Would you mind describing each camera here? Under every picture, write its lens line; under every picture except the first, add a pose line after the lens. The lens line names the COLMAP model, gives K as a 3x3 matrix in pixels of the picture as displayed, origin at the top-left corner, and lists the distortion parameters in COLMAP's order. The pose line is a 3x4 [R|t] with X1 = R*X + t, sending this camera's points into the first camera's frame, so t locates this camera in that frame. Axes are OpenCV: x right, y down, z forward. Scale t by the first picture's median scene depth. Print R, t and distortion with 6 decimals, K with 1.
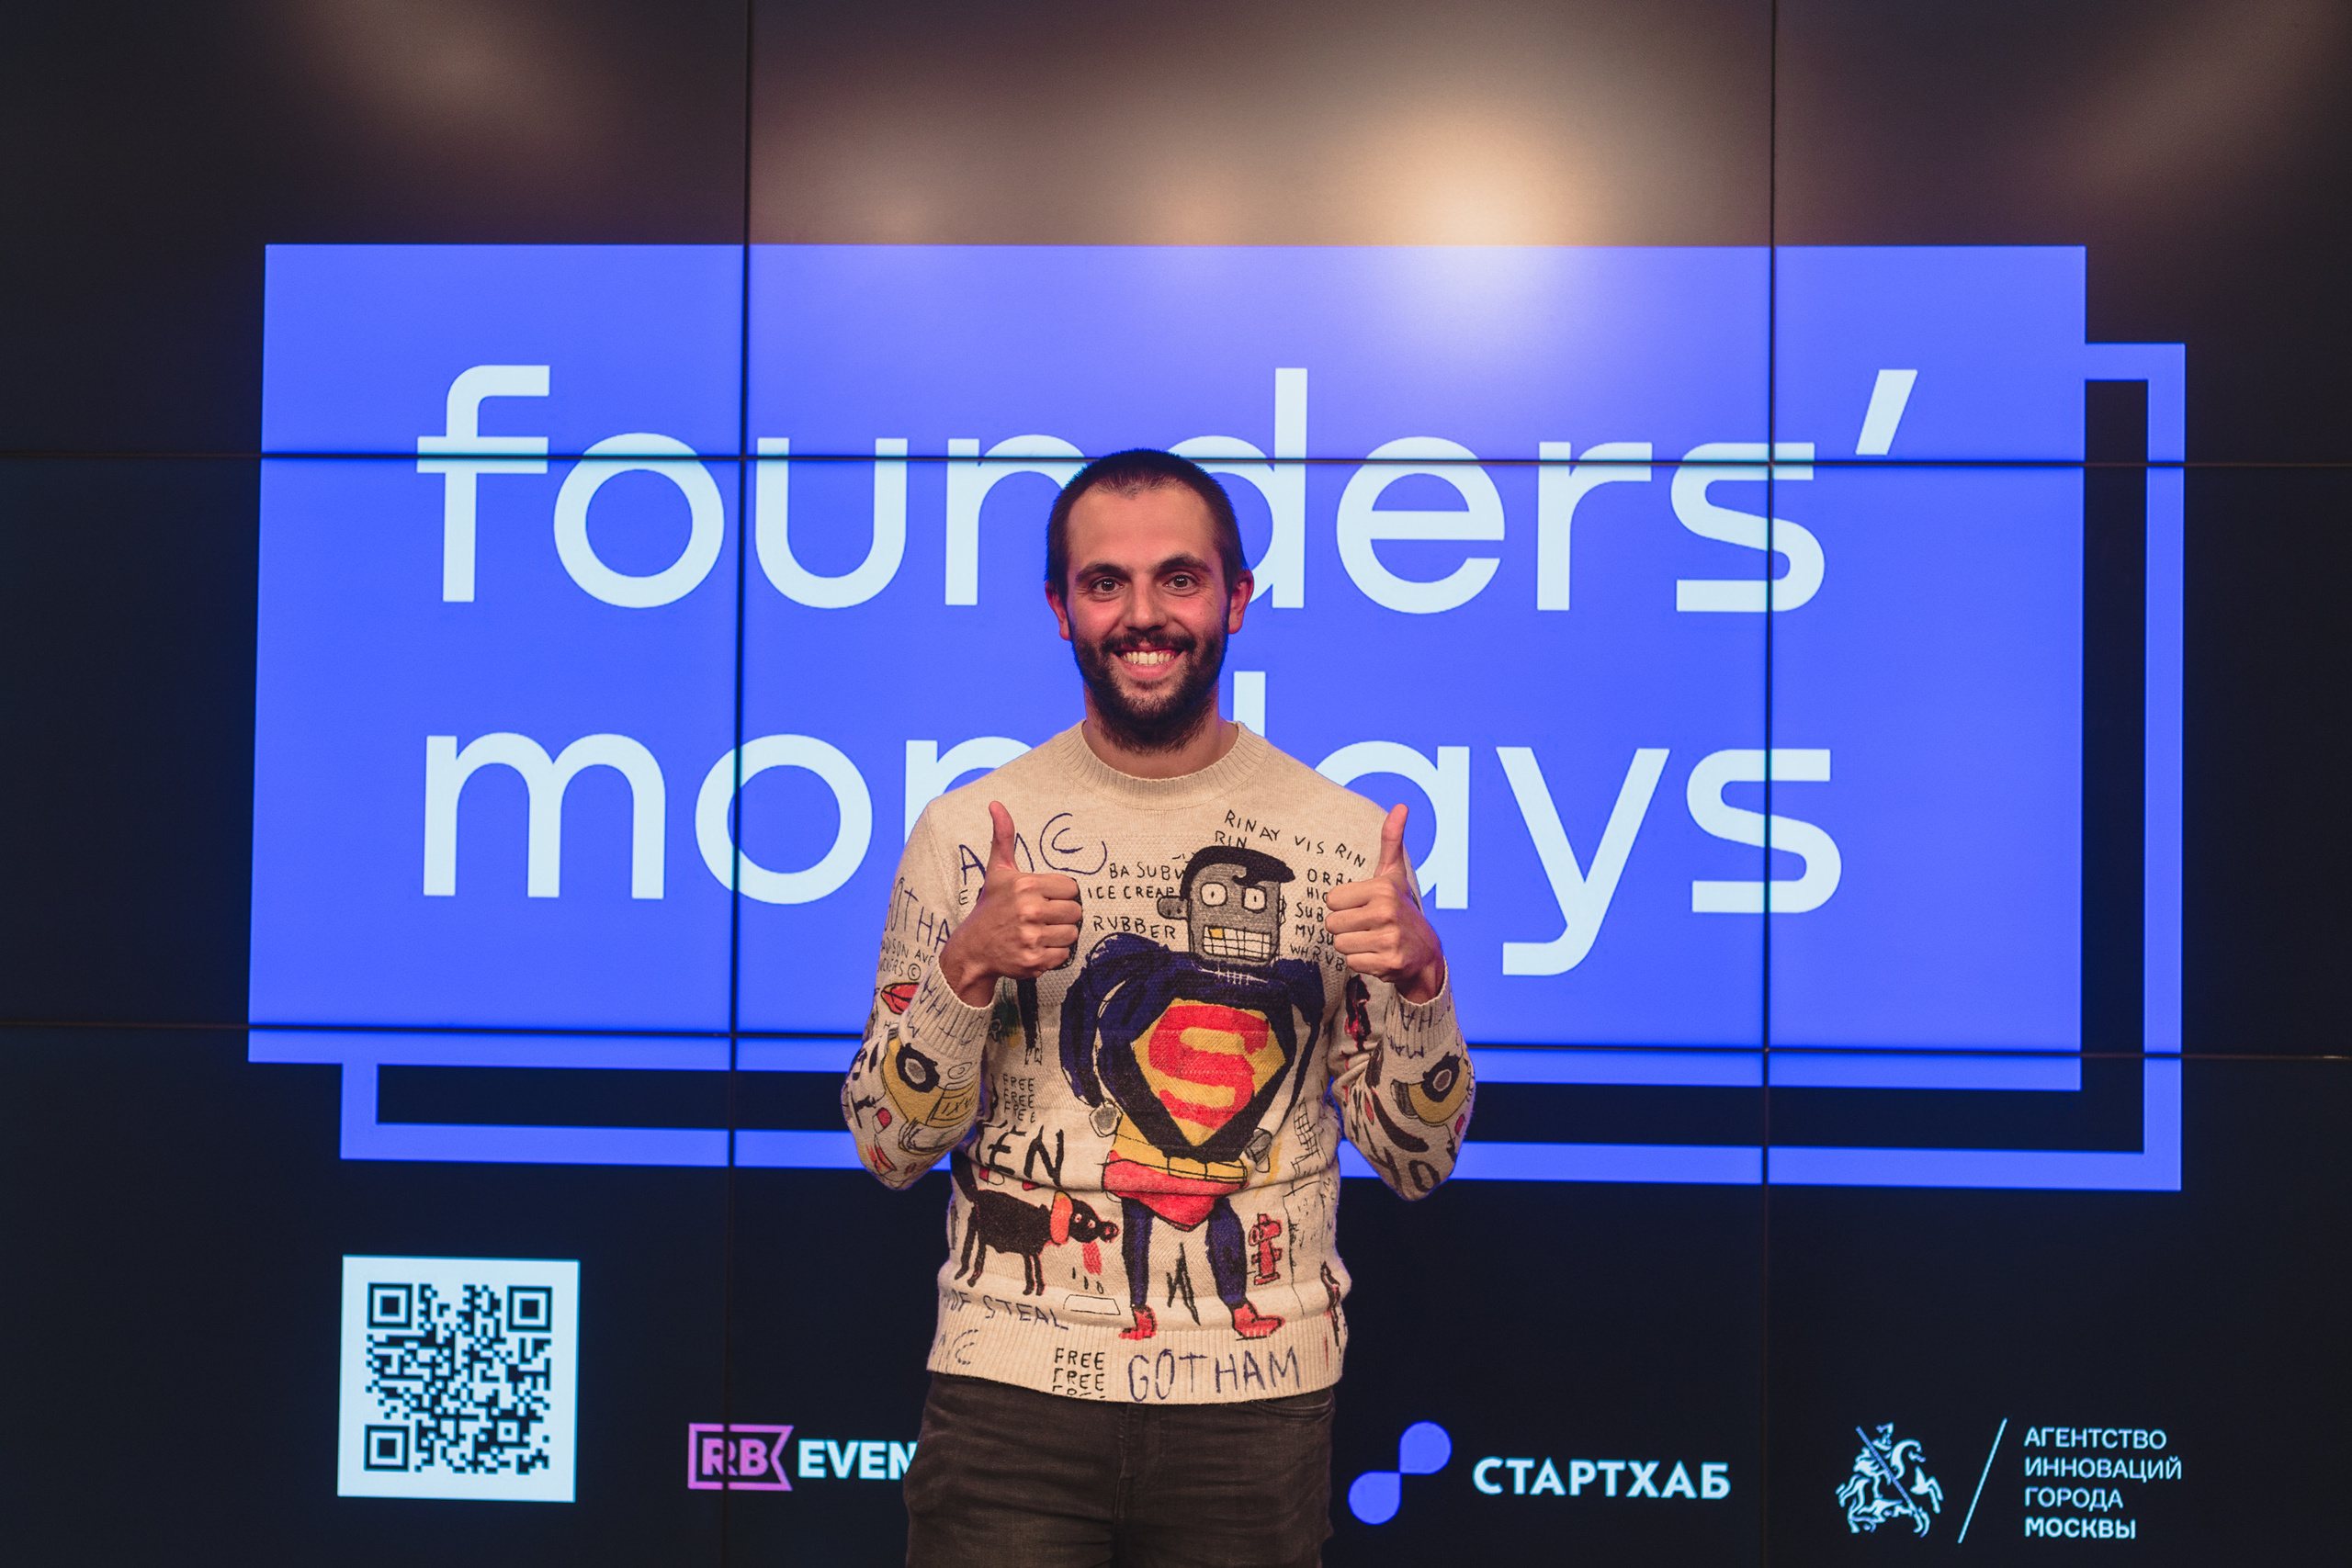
lens RADIAL K [[3599.9, 0, 1082.7], [0, 3599.9, 873.6], [0, 0, 1]] dist [0.002004, 0.000000]
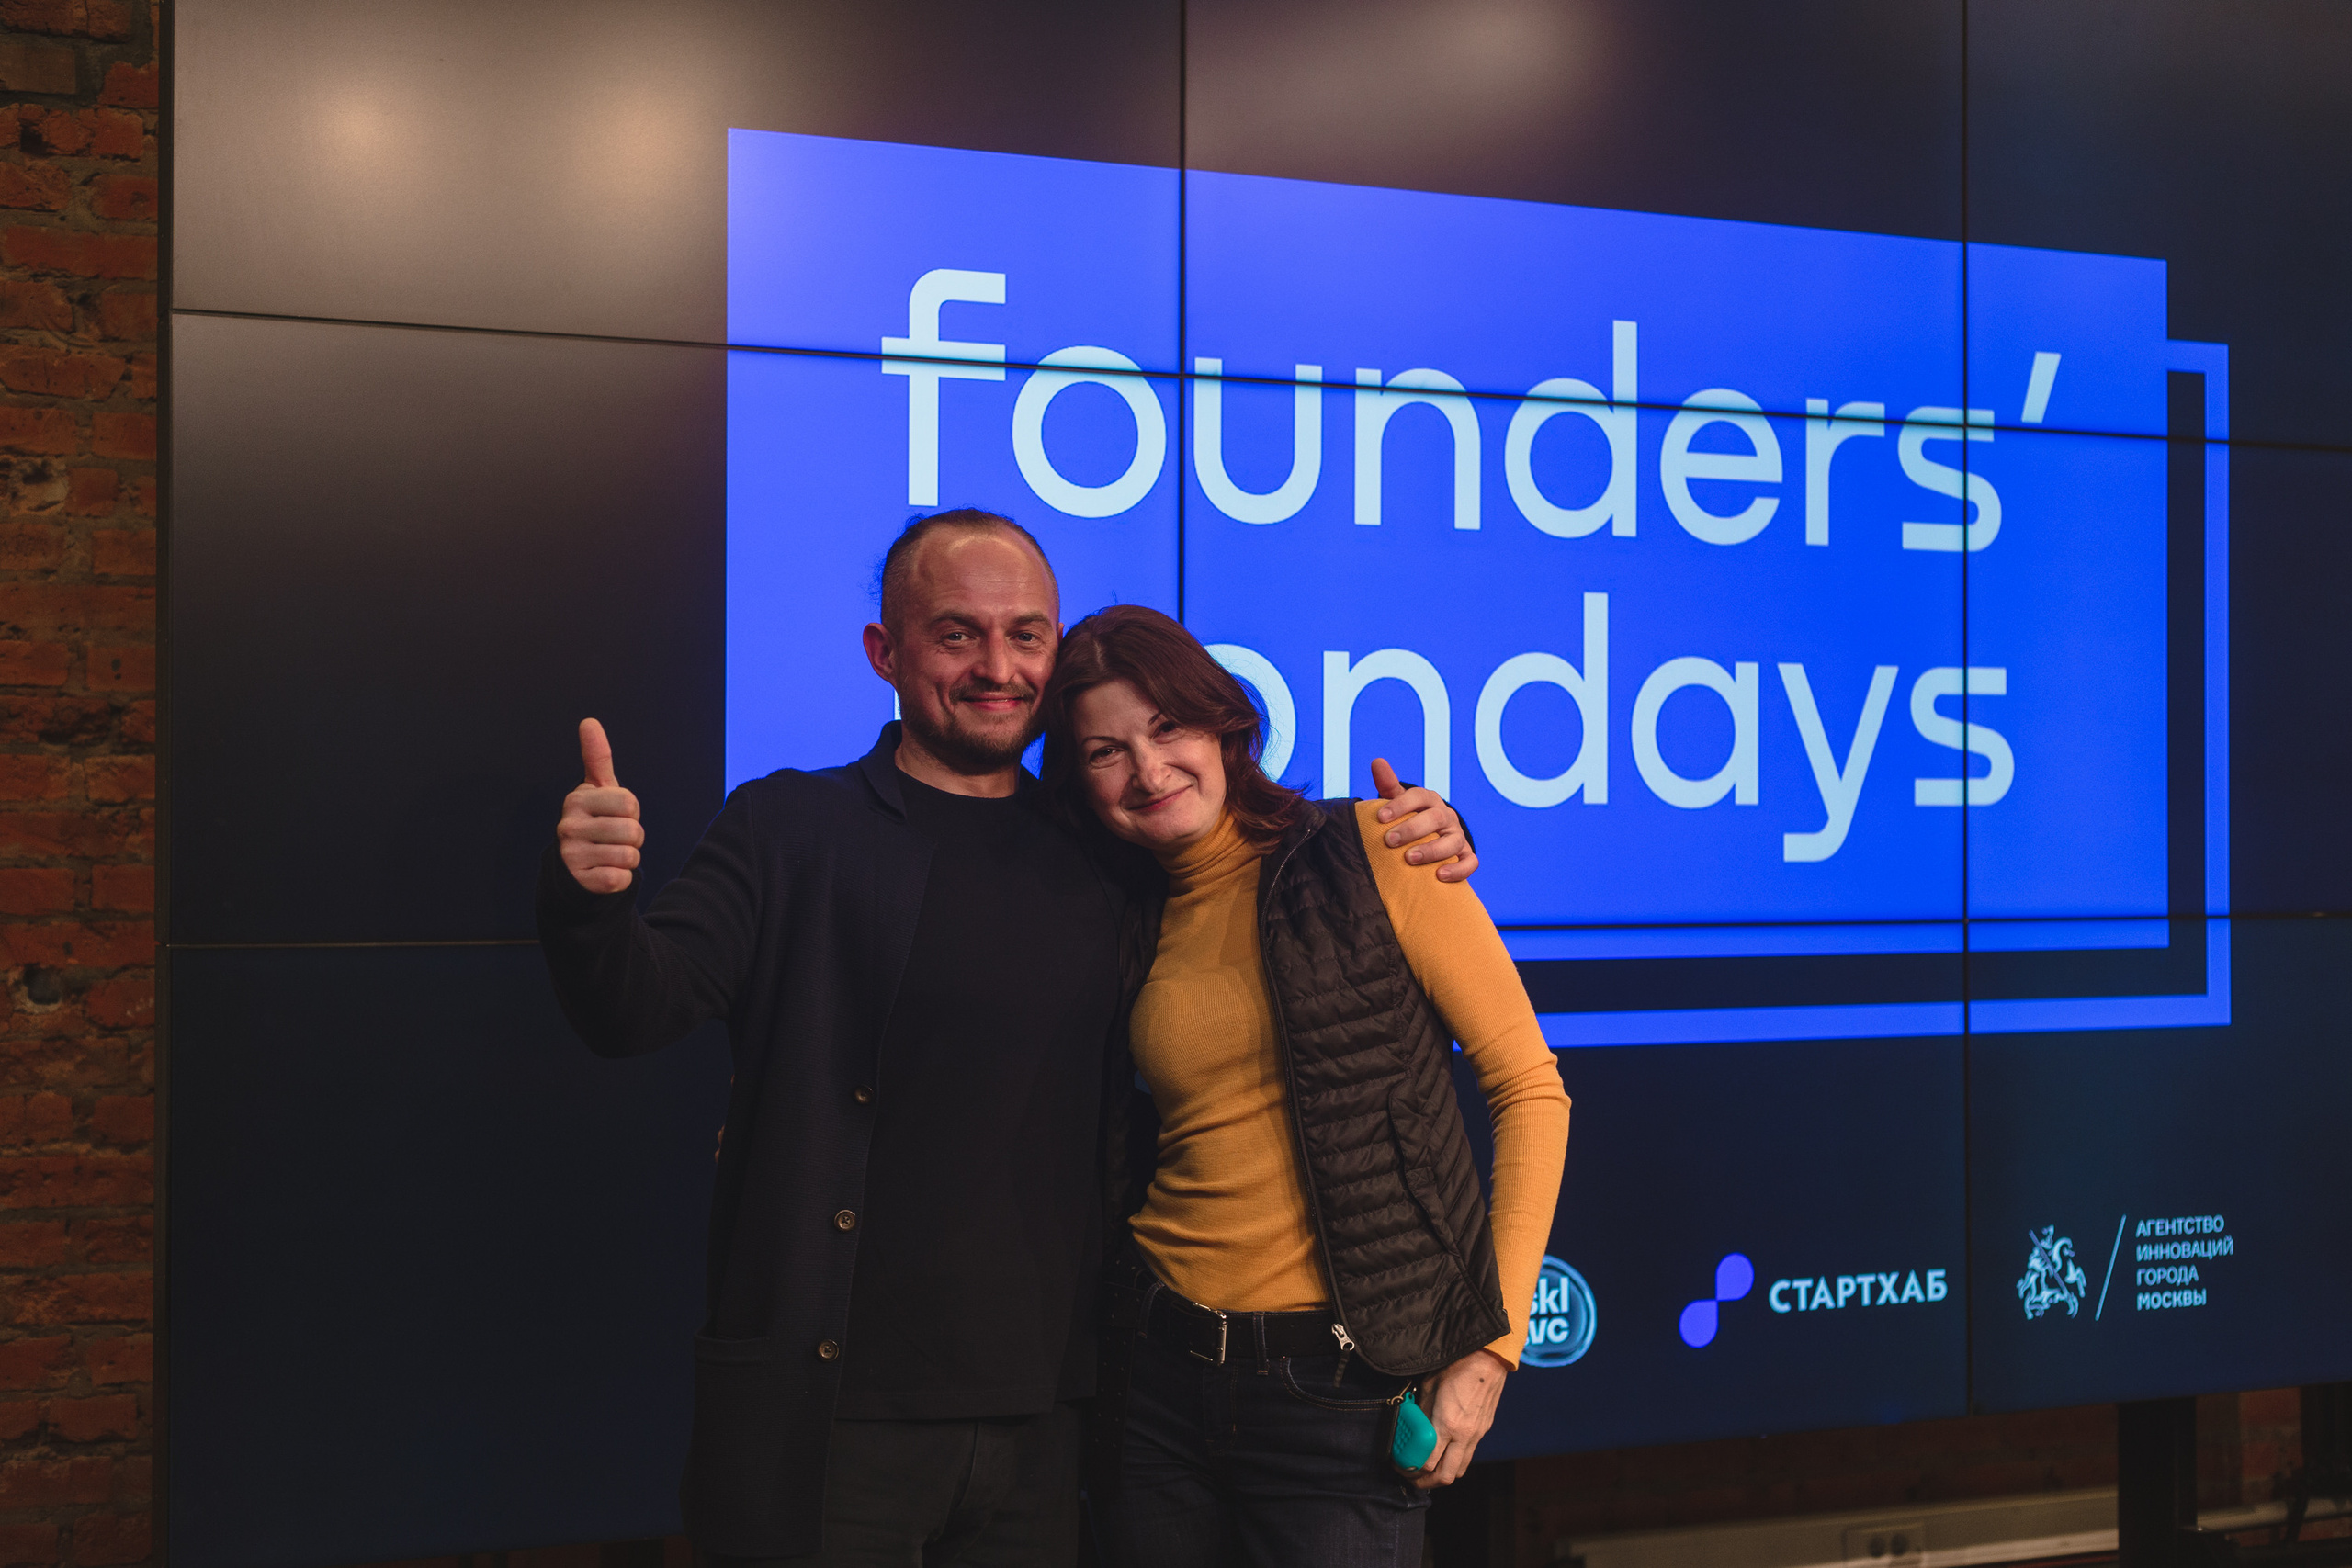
lens RADIAL K [[3599.9, 0, 1143.5], [0, 3599.9, 869.2], [0, 0, 1]] dist [0.002004, 0.000000]
pose [[0.861942, -0.018532, 0.506669, -0.645309], [0.004805, 0.999585, 0.028387, -0.003132], [-0.506985, -0.022034, 0.861673, 0.112975]]
